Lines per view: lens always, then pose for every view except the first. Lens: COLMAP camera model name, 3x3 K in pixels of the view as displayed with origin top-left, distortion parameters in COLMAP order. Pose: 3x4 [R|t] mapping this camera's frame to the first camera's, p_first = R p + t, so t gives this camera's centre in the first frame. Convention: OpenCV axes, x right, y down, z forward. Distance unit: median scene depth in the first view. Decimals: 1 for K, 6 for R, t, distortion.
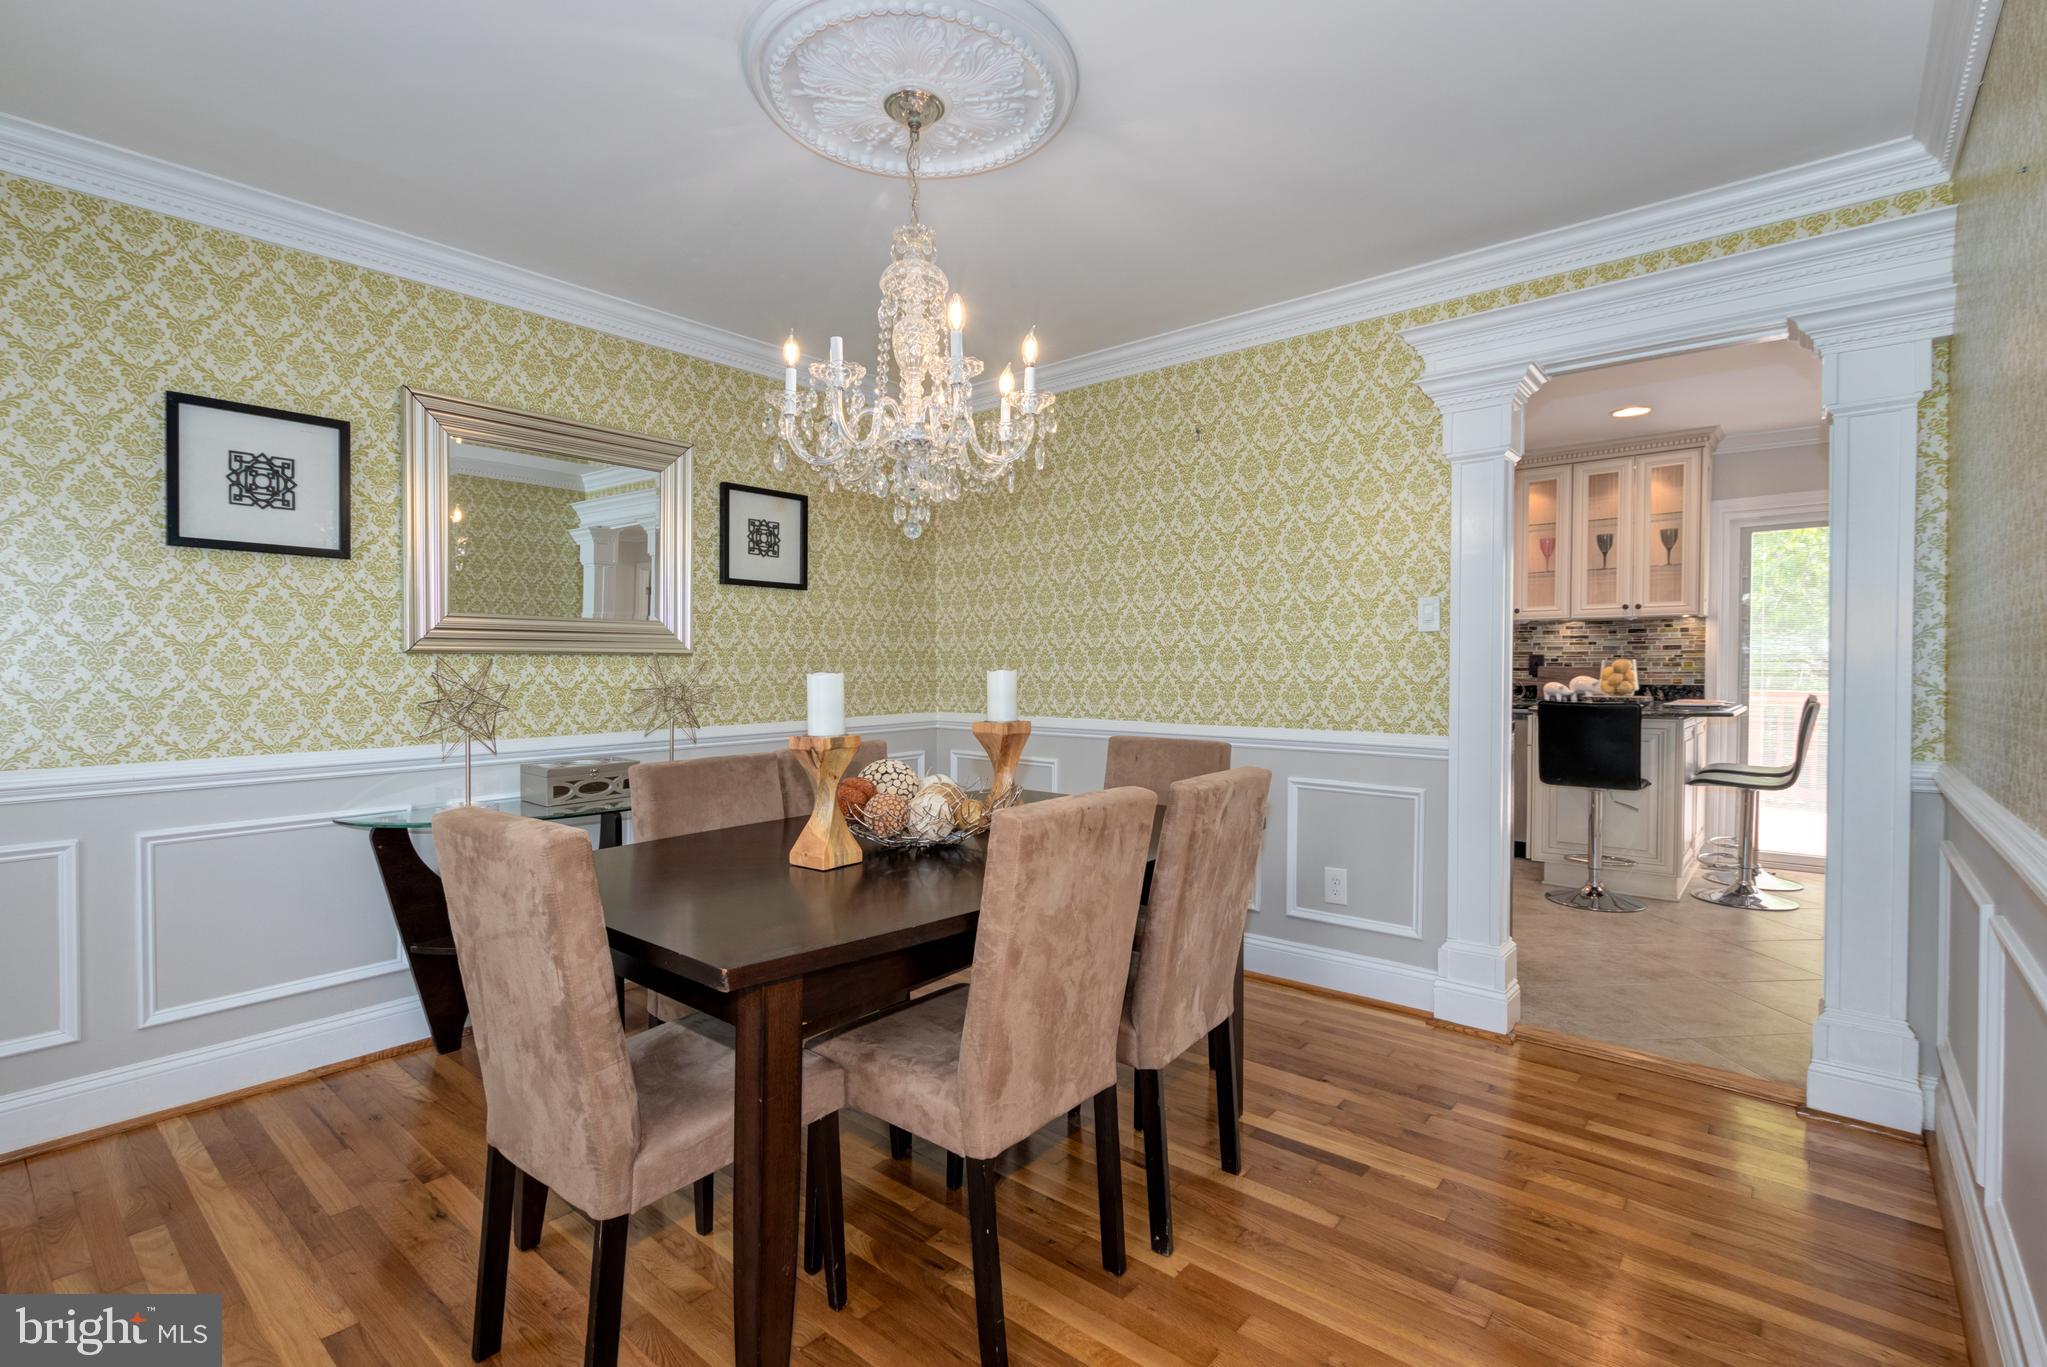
lens RADIAL K [[939.7, 0, 1013.0], [0, 939.7, 687.1], [0, 0, 1]] dist [-0.012209, 0.000576]
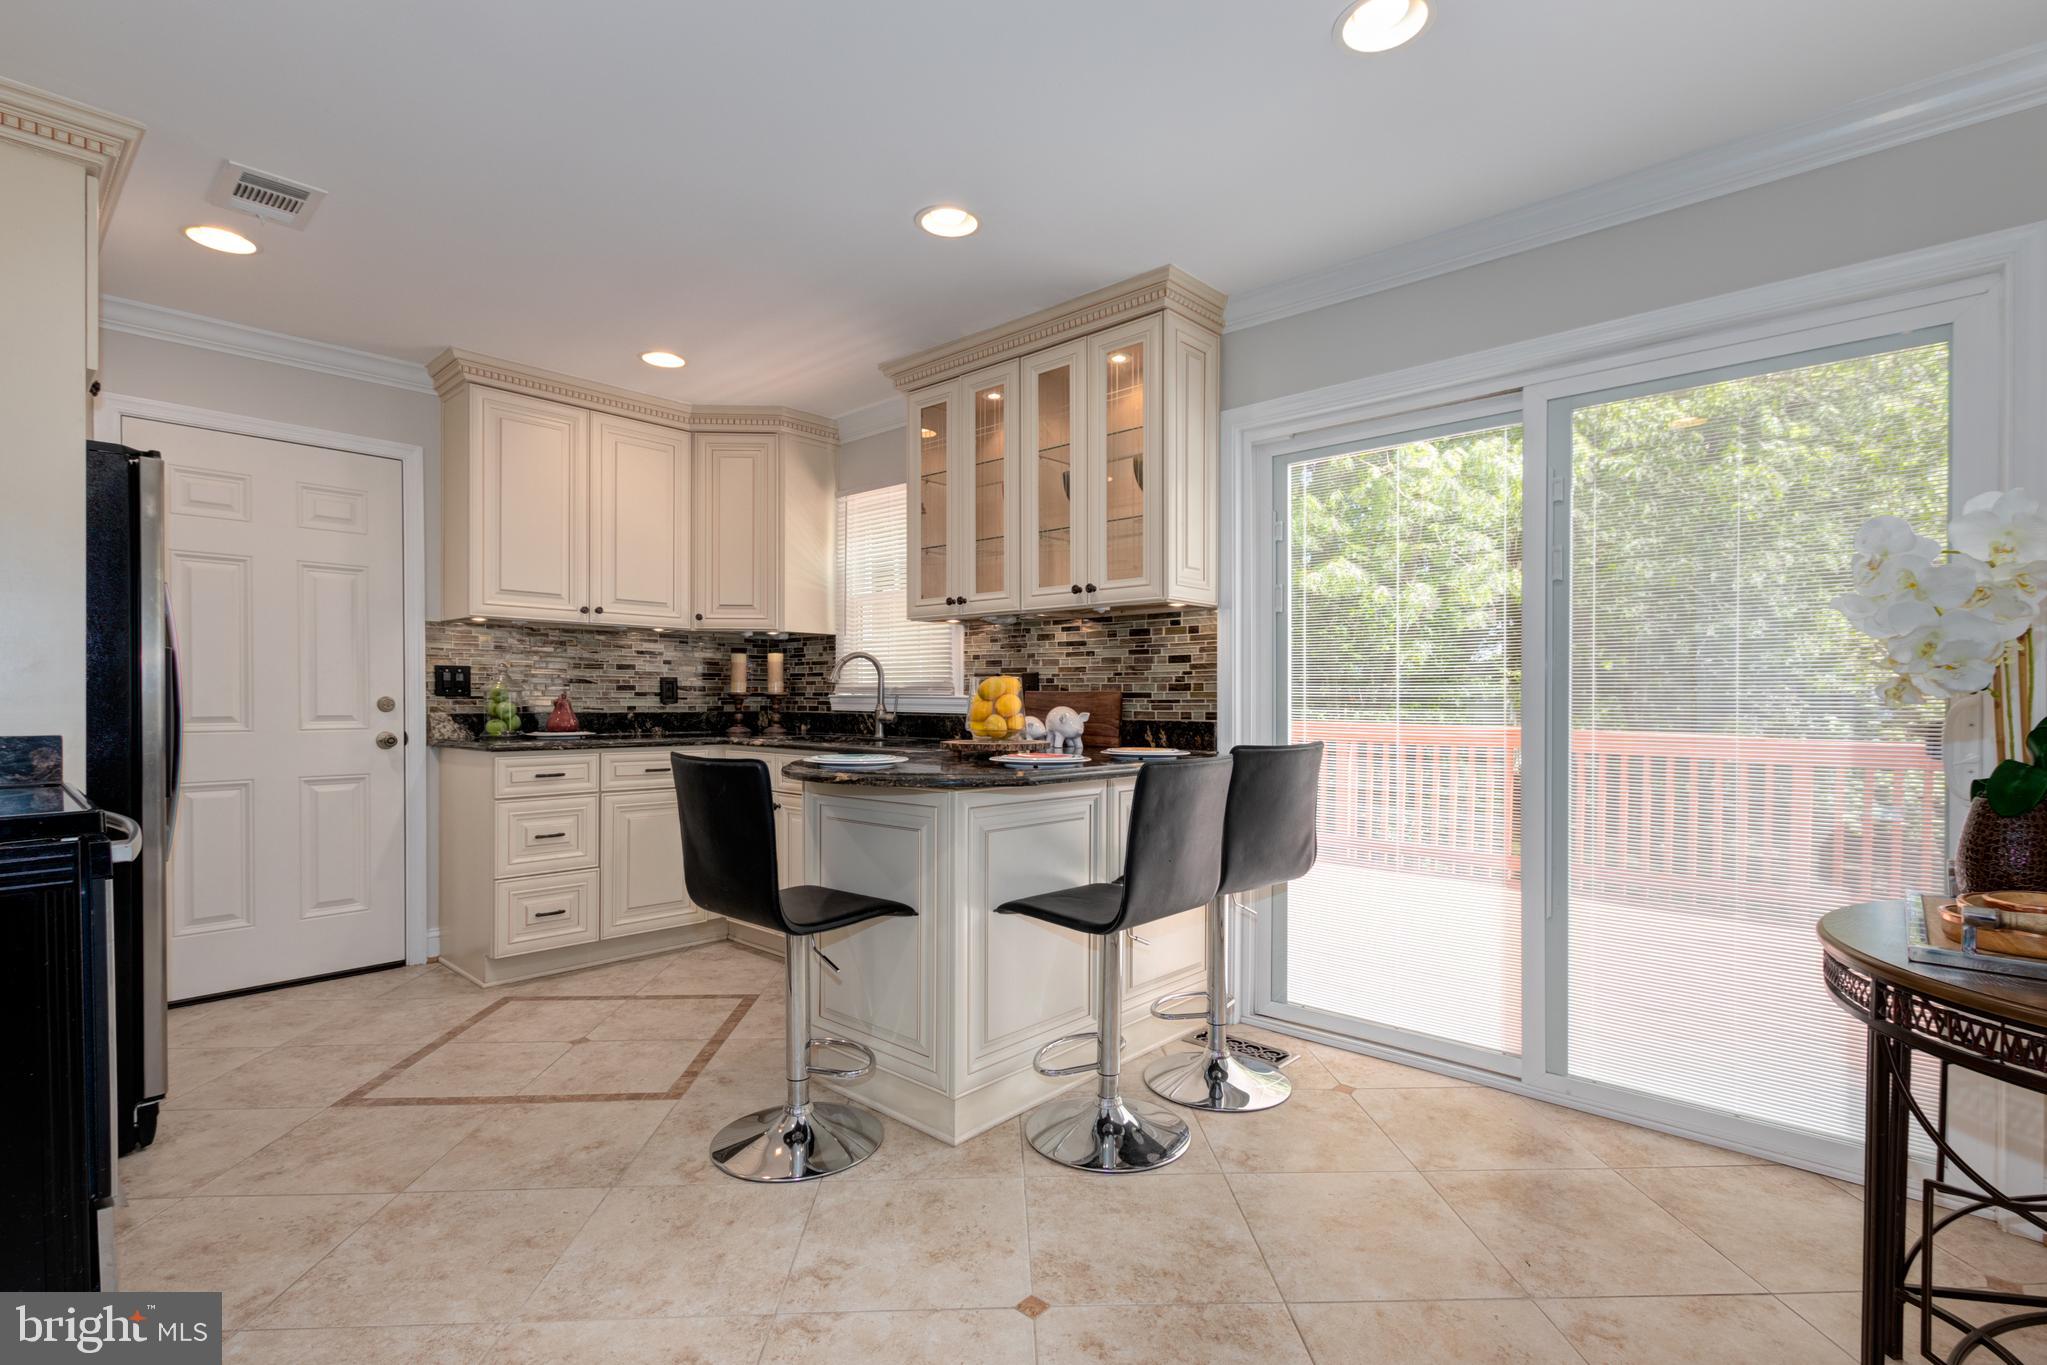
lens RADIAL K [[956.5, 0, 1026.2], [0, 956.5, 716.4], [0, 0, 1]] dist [-0.001403, -0.000267]
pose [[0.999347, 0.003905, -0.035917, 0.634198], [-0.003983, 0.999990, -0.002112, -0.003910], [0.035908, 0.002254, 0.999353, 0.385369]]
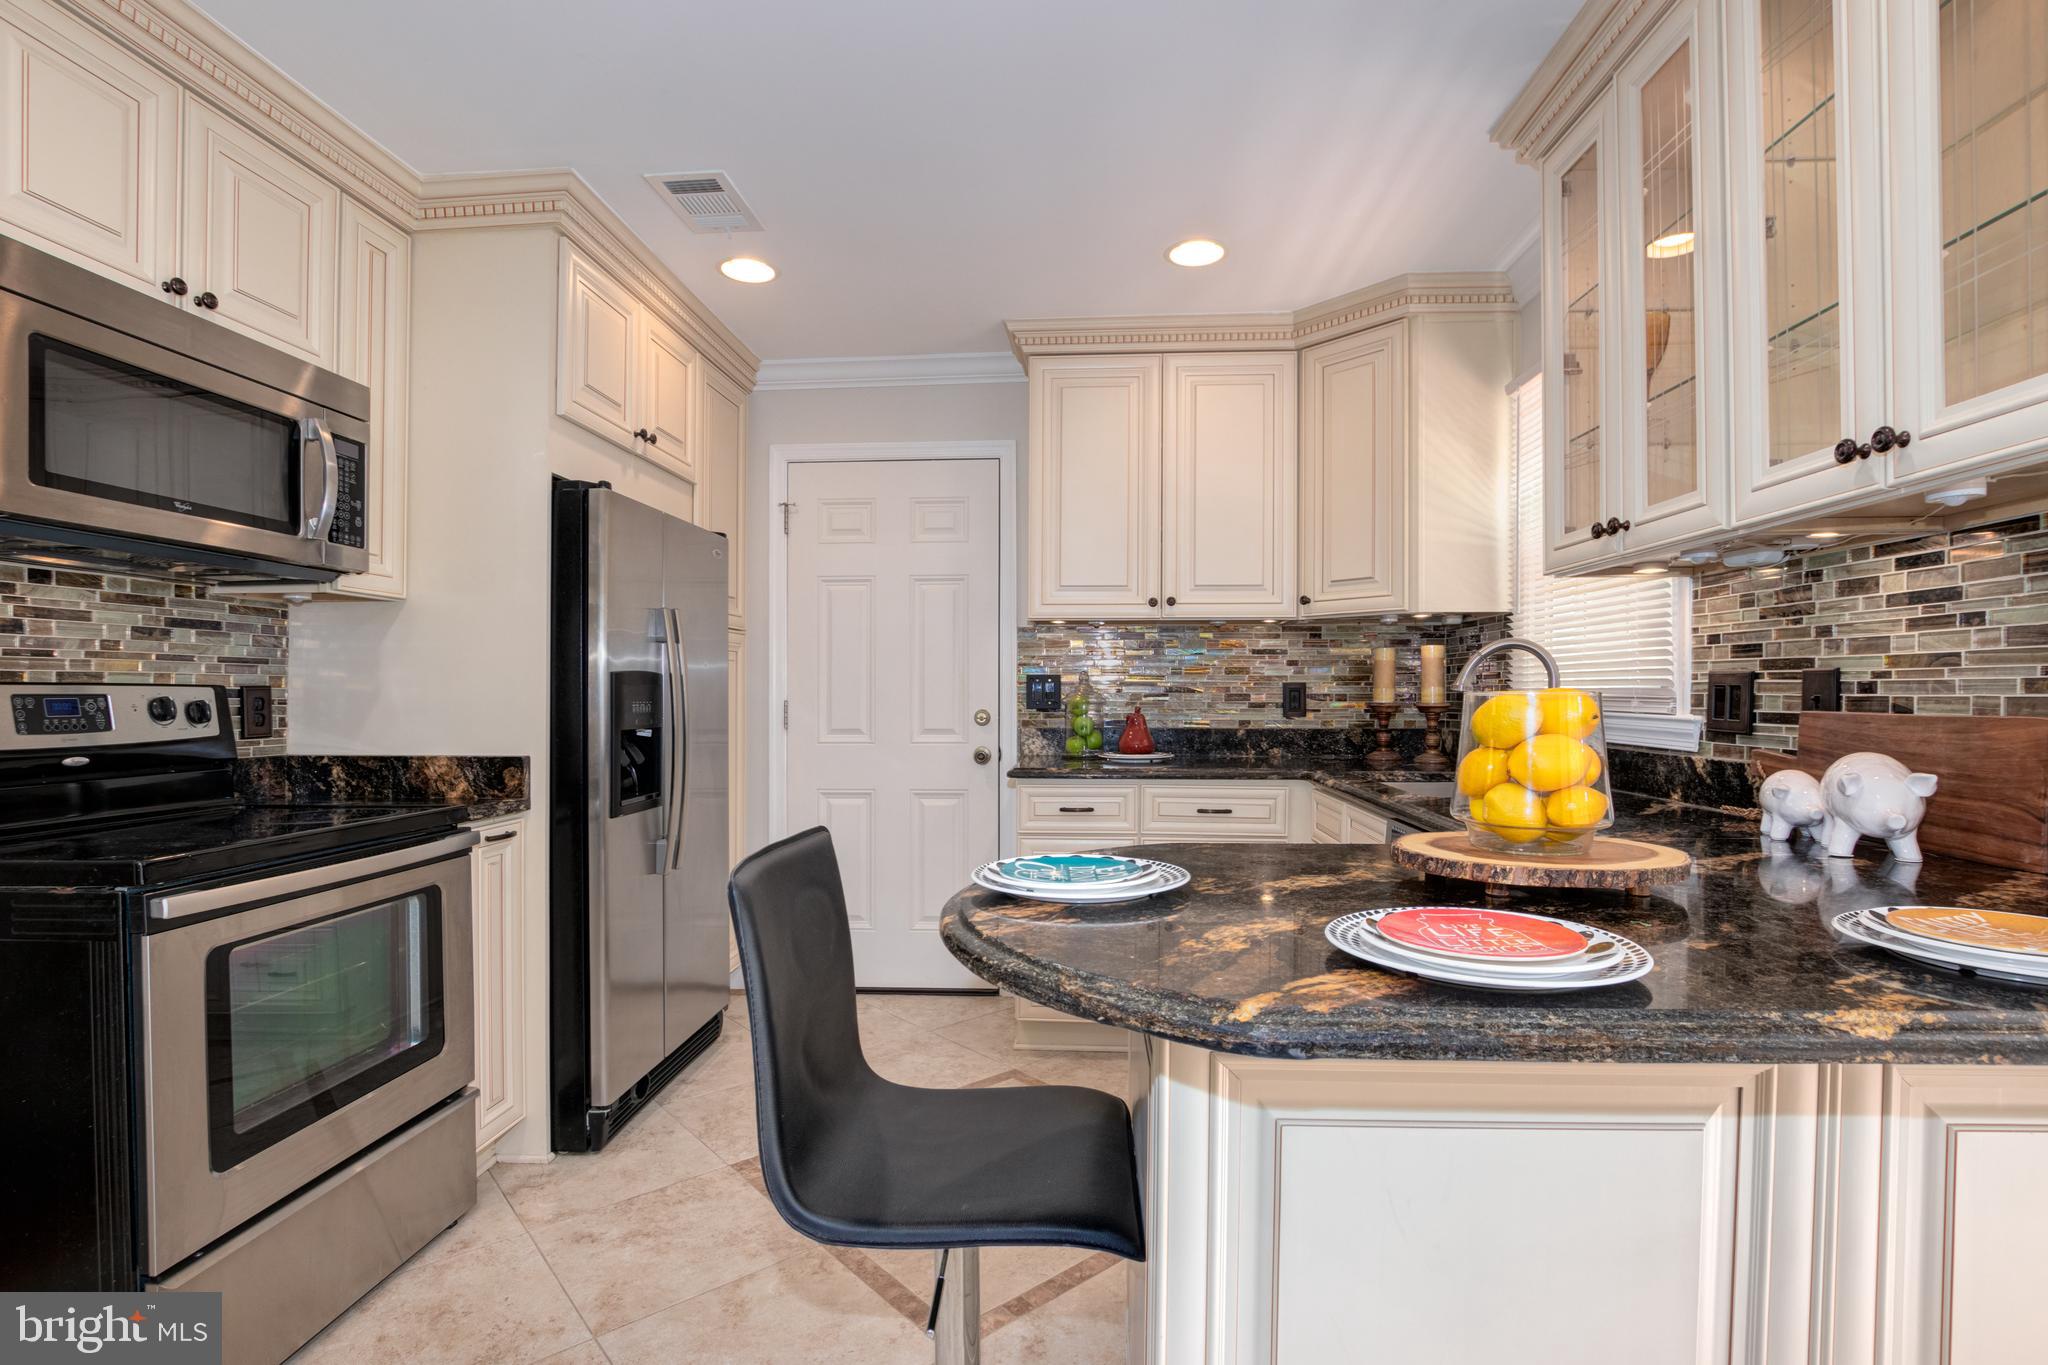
lens RADIAL K [[976.9, 0, 1026.5], [0, 976.9, 704.7], [0, 0, 1]] dist [-0.037303, 0.000353]
pose [[0.599671, 0.008258, -0.800204, 0.705711], [-0.014356, 0.999897, -0.000439, -0.022212], [0.800118, 0.011751, 0.599728, 0.697022]]
